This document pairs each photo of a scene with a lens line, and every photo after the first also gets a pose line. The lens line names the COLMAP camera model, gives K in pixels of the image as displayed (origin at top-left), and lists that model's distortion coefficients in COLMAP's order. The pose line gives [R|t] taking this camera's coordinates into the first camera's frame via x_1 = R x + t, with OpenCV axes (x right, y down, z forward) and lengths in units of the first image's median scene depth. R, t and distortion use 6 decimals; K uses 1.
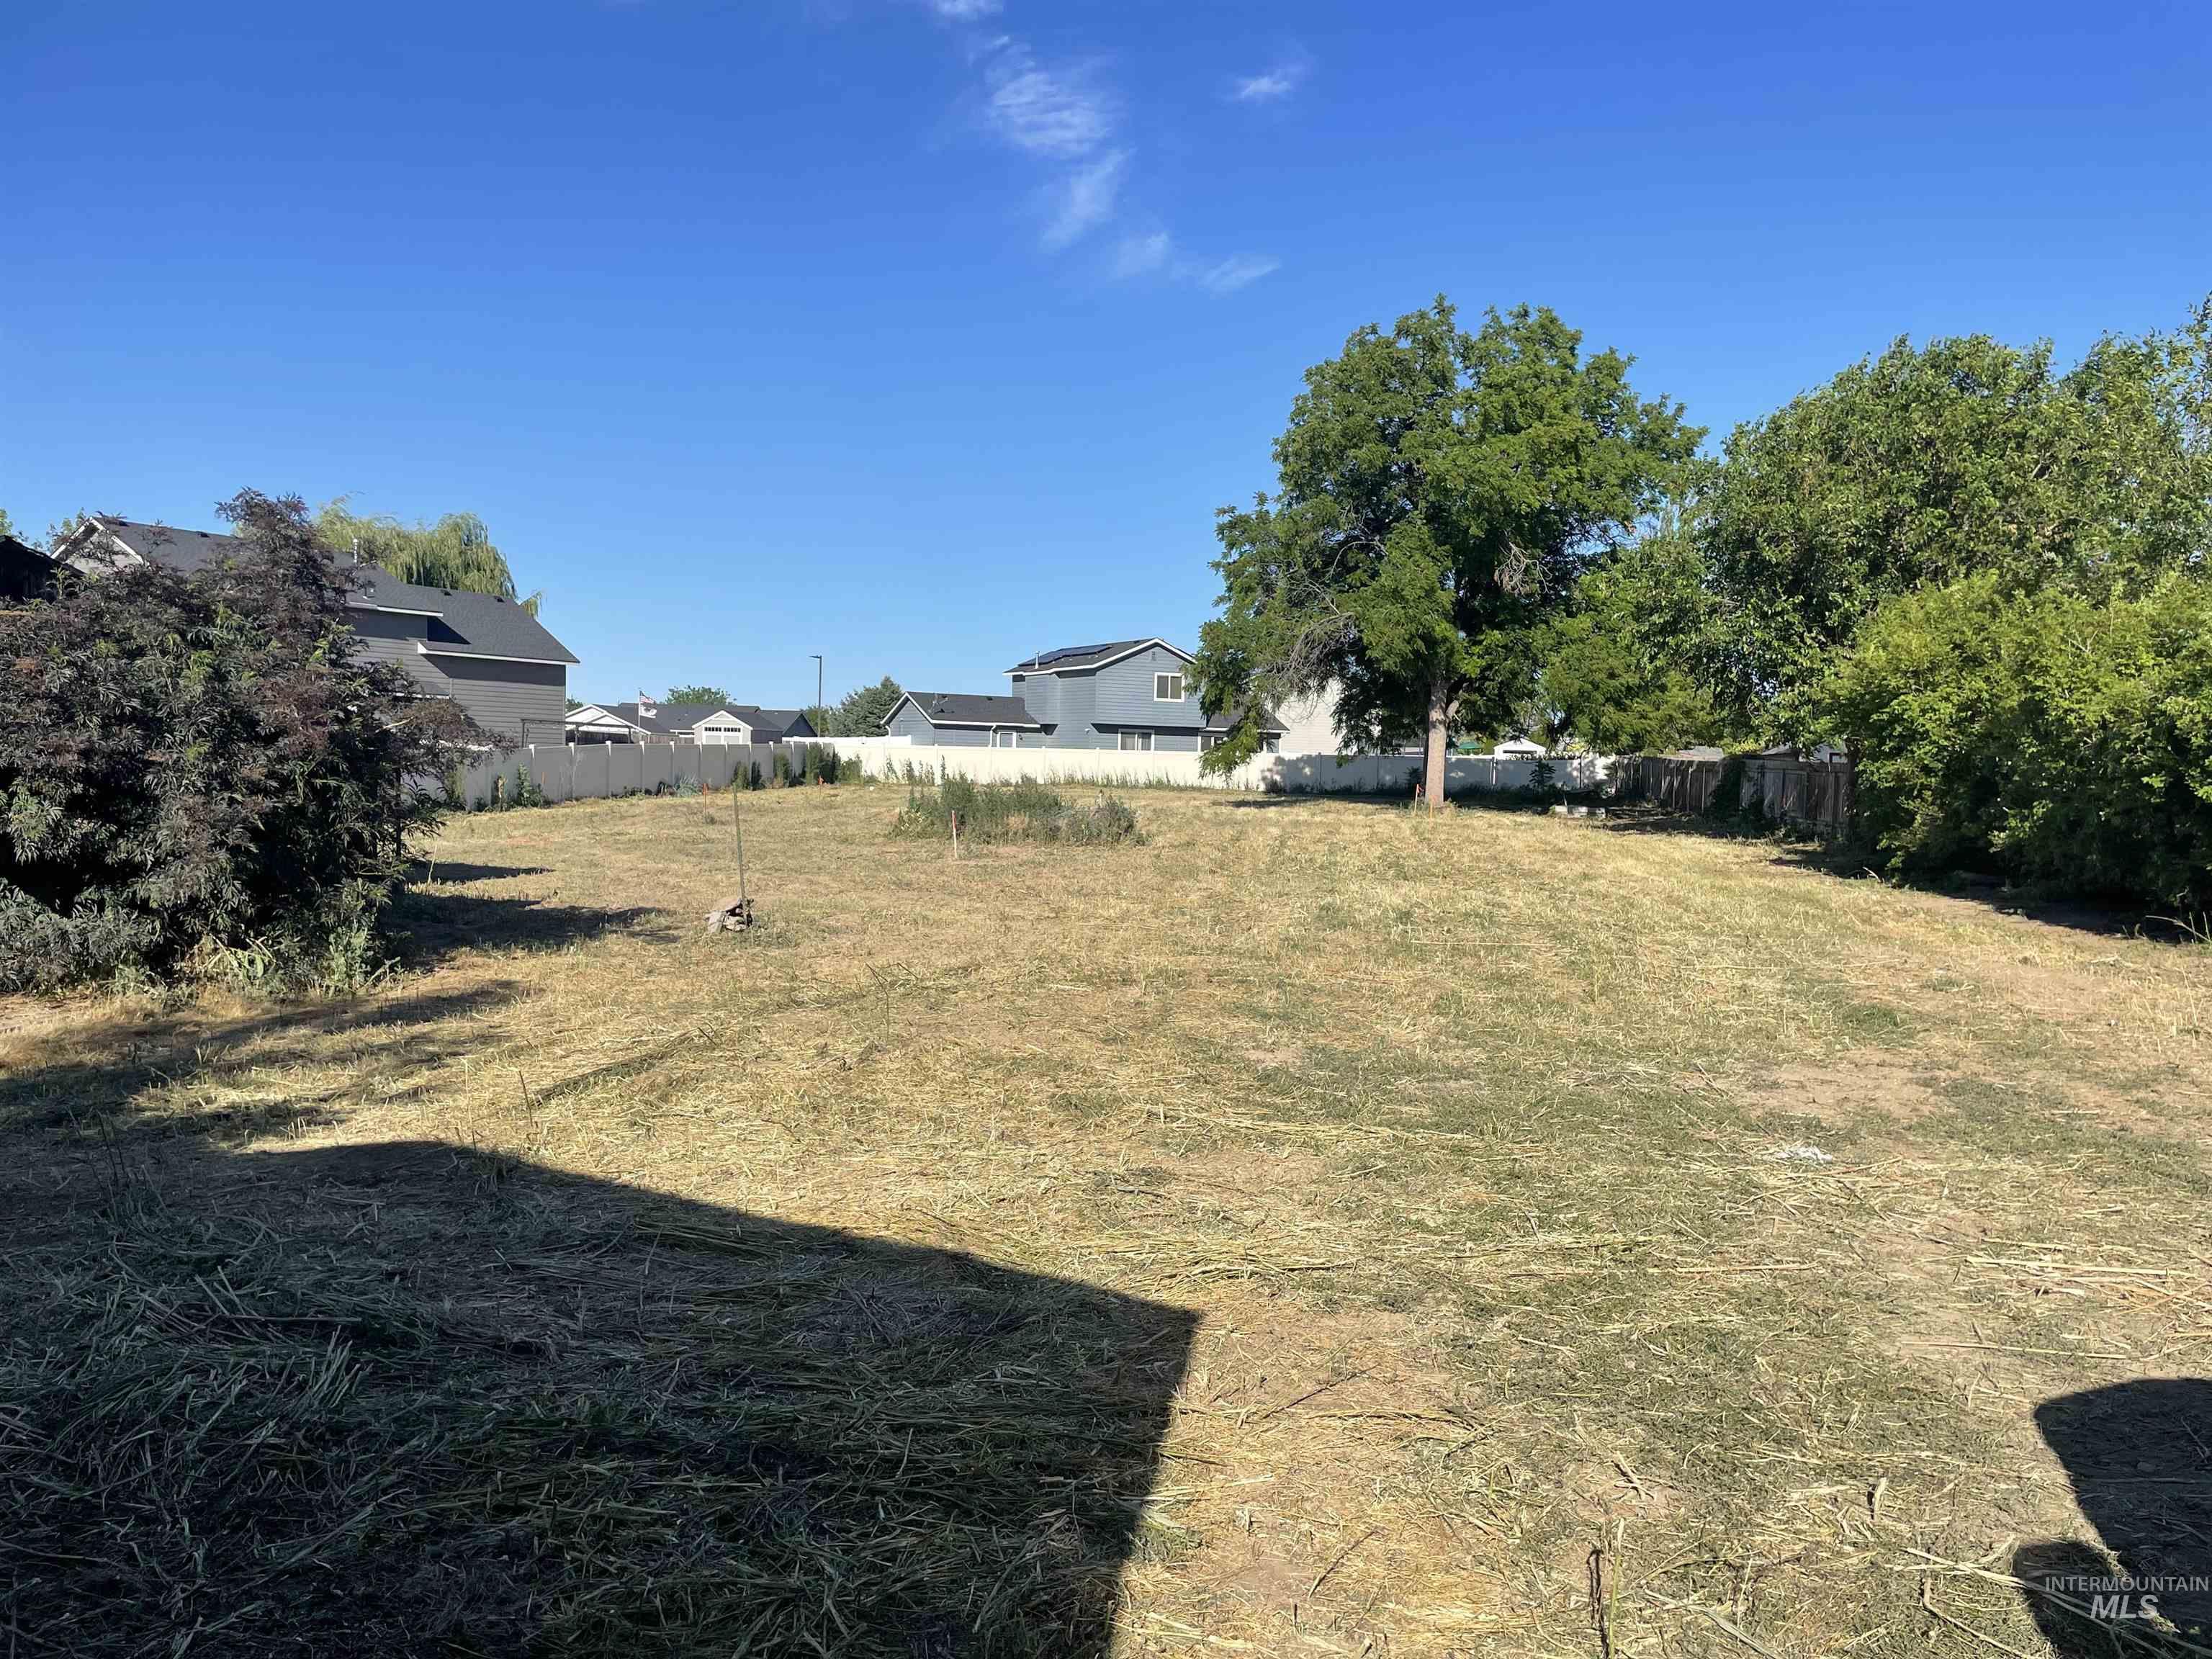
lens RADIAL K [[1669.3, 0, 1084.5], [0, 1669.3, 855.8], [0, 0, 1]] dist [0.080580, -0.104570]
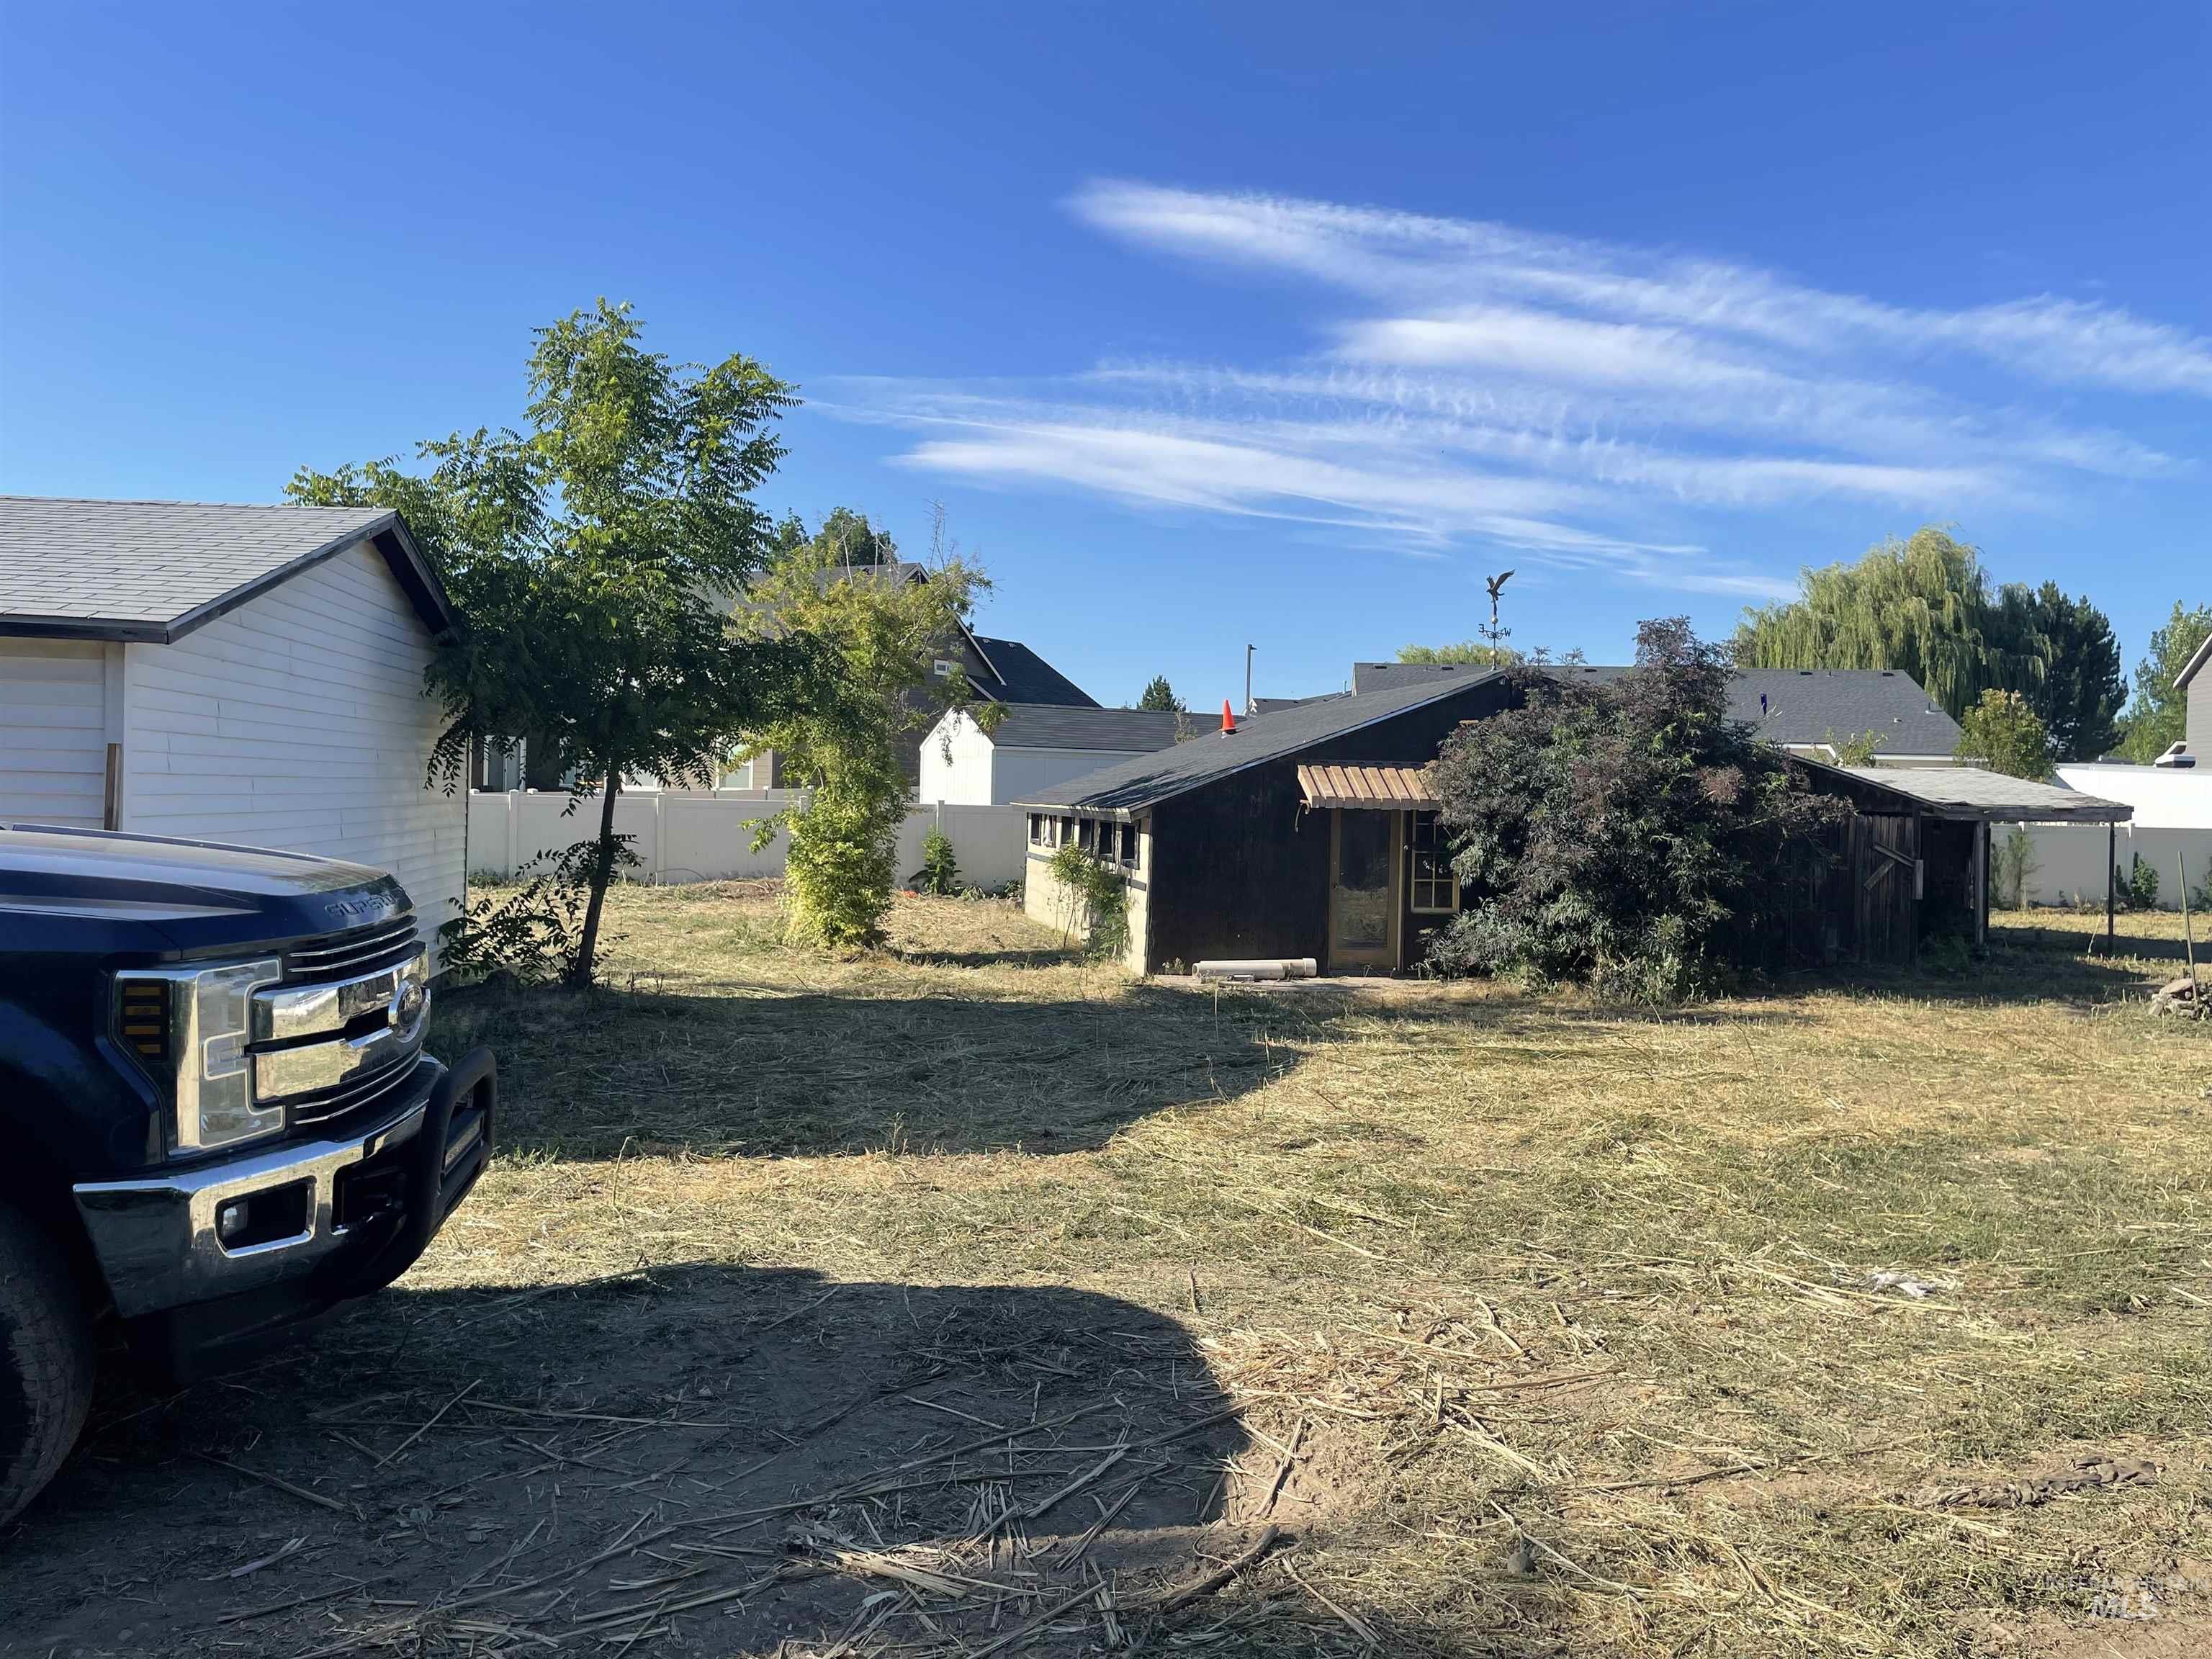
lens RADIAL K [[1663.1, 0, 1101.0], [0, 1663.1, 819.9], [0, 0, 1]] dist [0.085994, -0.115169]
pose [[0.314413, -0.003157, -0.949281, 0.124826], [-0.070086, 0.997188, -0.026529, 0.001482], [0.946696, 0.074873, 0.313307, 0.048037]]
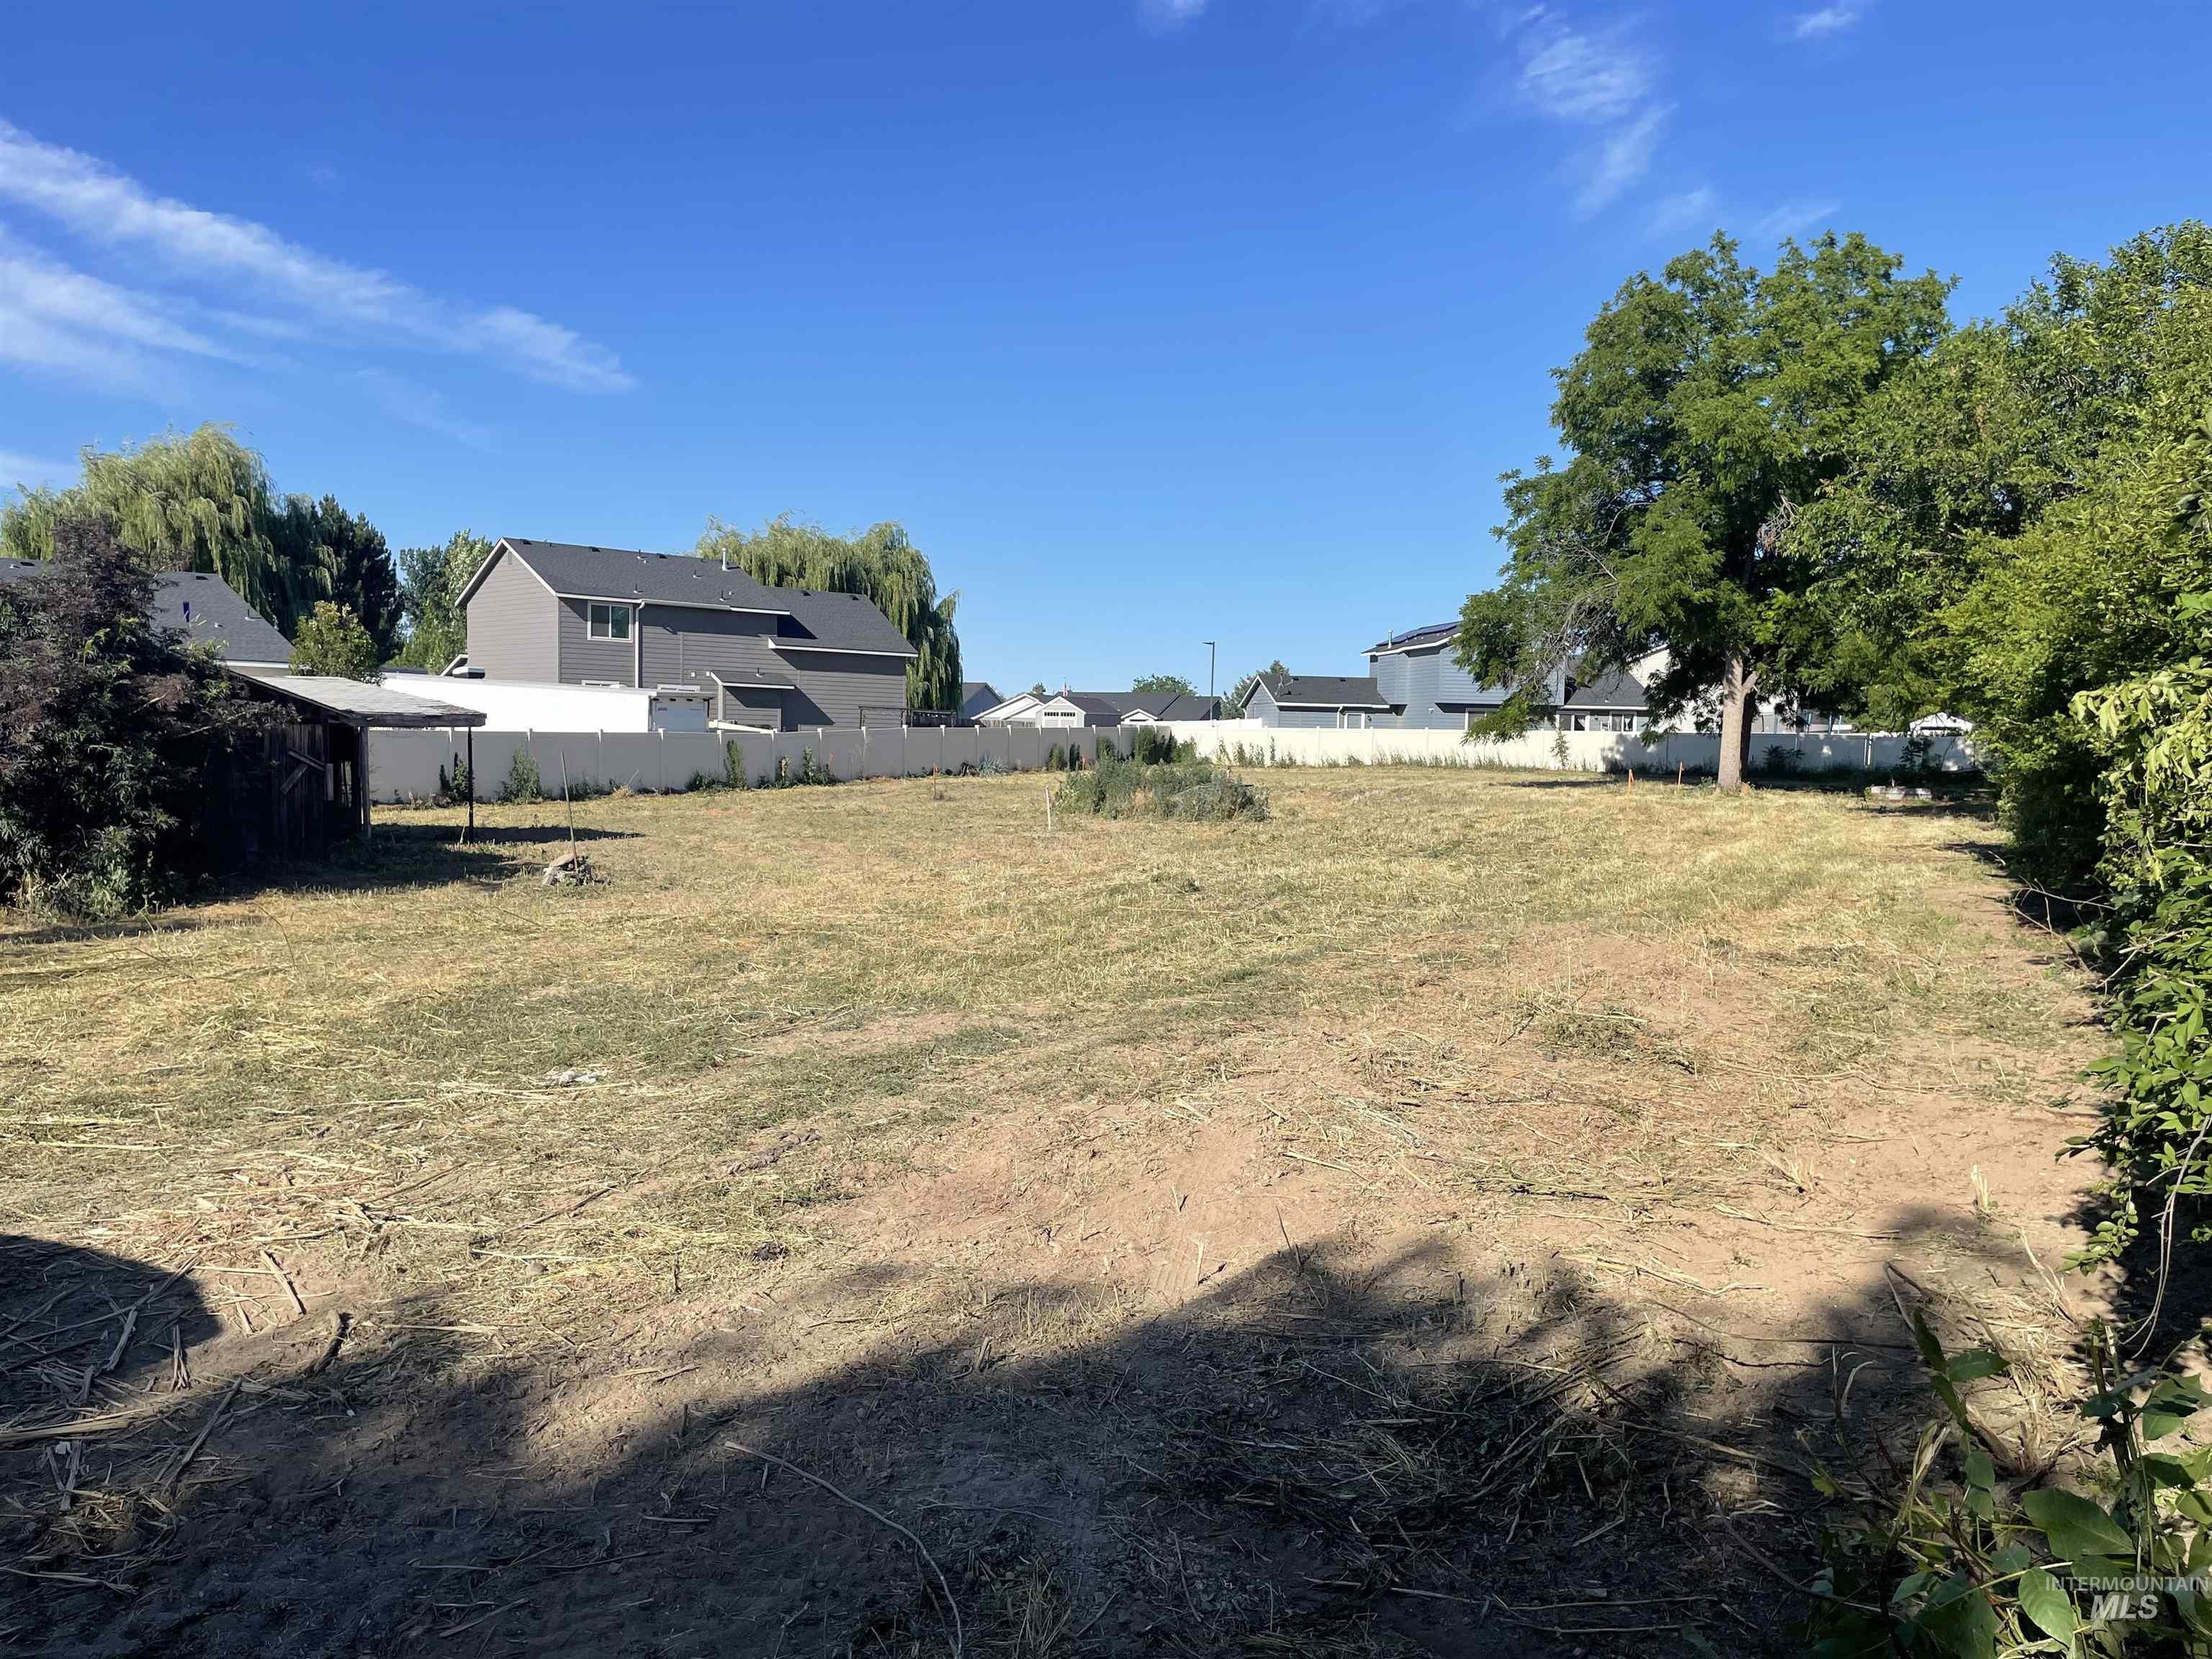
lens RADIAL K [[1663.1, 0, 1101.0], [0, 1663.1, 819.9], [0, 0, 1]] dist [0.085994, -0.115169]
pose [[0.953051, 0.007739, -0.302710, 0.124221], [-0.012000, 0.999853, -0.012216, 0.003354], [0.302571, 0.015275, 0.953005, 0.017202]]
